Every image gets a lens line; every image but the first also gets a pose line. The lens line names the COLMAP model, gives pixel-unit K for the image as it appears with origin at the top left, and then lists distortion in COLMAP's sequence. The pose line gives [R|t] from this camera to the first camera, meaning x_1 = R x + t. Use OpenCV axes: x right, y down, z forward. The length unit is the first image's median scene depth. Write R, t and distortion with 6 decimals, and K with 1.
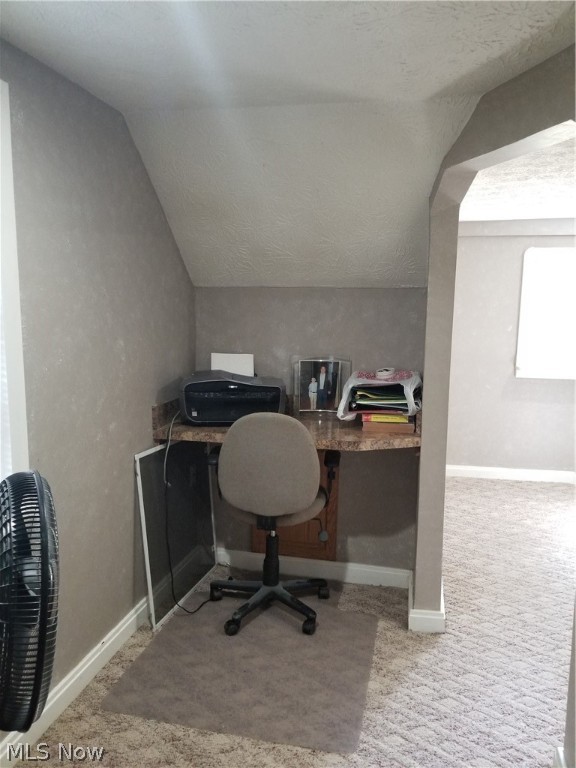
lens RADIAL K [[598.1, 0, 290.8], [0, 598.1, 386.3], [0, 0, 1]] dist [0.080494, -0.125951]
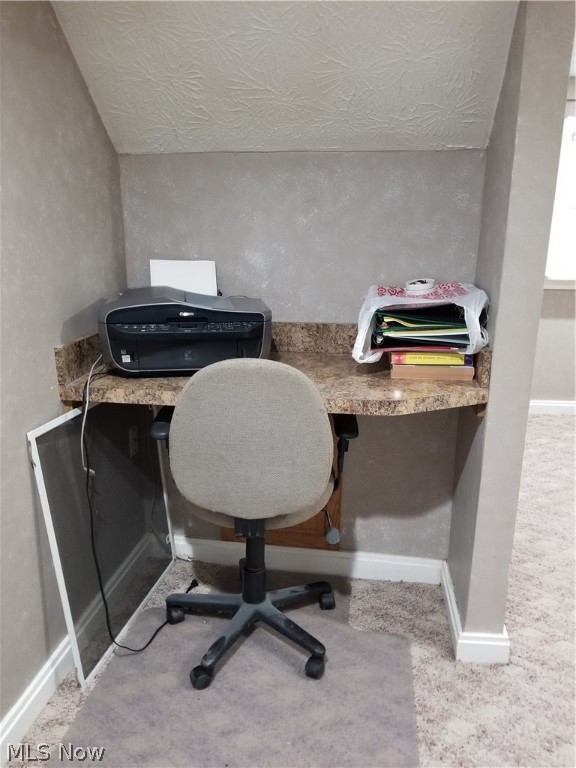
lens RADIAL K [[598.1, 0, 281.4], [0, 598.1, 396.0], [0, 0, 1]] dist [0.080494, -0.125951]
pose [[0.997717, -0.029448, 0.060778, -0.038919], [0.019588, 0.987424, 0.156877, -0.010833], [-0.064634, -0.155328, 0.985746, 0.366255]]
